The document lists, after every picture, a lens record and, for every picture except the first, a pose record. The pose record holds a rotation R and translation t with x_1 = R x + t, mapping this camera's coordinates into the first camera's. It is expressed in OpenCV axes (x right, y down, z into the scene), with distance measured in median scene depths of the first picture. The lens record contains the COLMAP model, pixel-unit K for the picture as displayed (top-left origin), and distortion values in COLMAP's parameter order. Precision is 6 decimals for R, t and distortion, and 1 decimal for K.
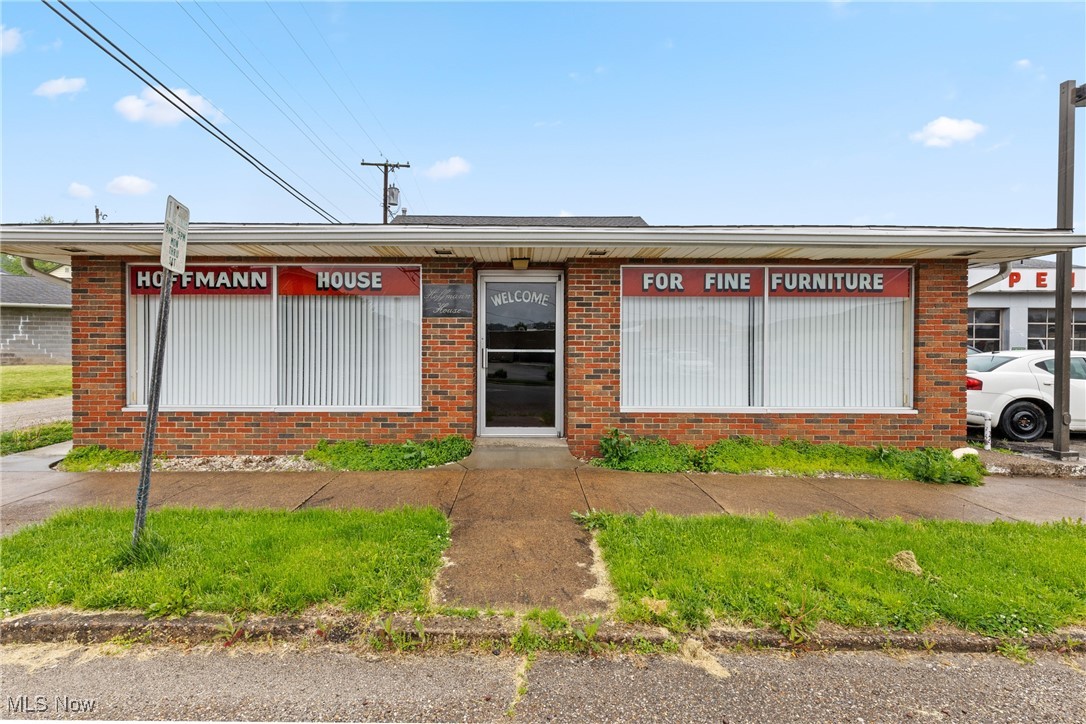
lens RADIAL K [[510.9, 0, 522.1], [0, 510.9, 350.5], [0, 0, 1]] dist [-0.000077, -0.000706]
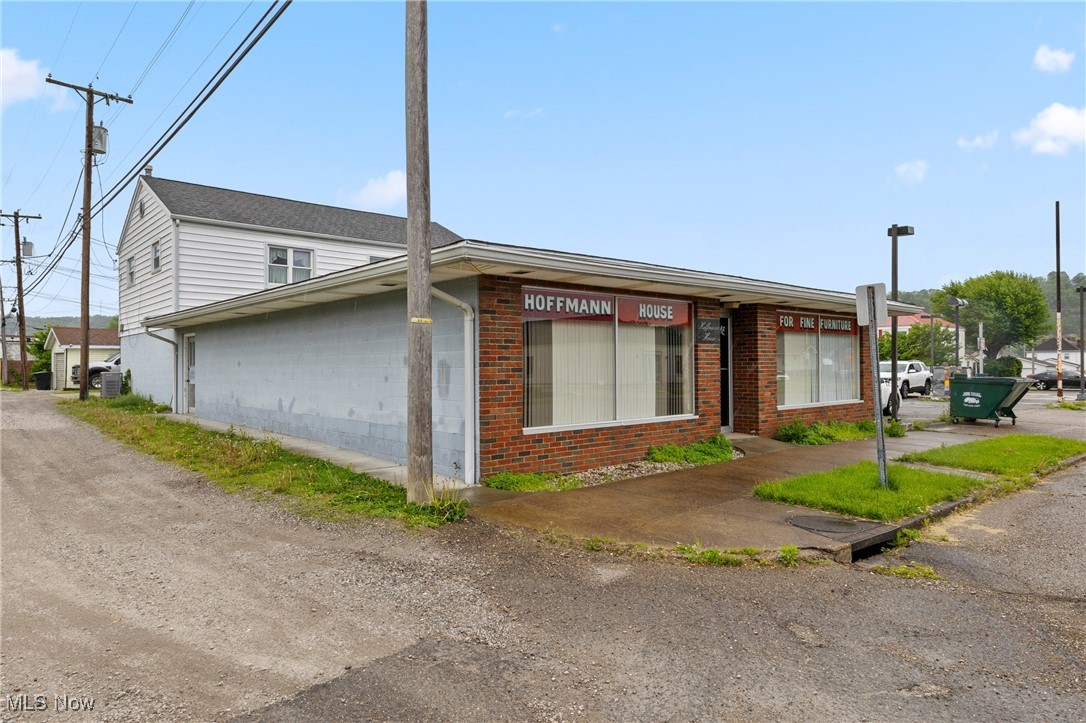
lens RADIAL K [[670.2, 0, 543.0], [0, 670.2, 361.5], [0, 0, 1]] dist [-0.003190, -0.001282]
pose [[0.753124, -0.004954, 0.657860, -1.588339], [0.018017, 0.999752, -0.013097, -0.005367], [-0.657632, 0.021716, 0.753026, -0.006934]]
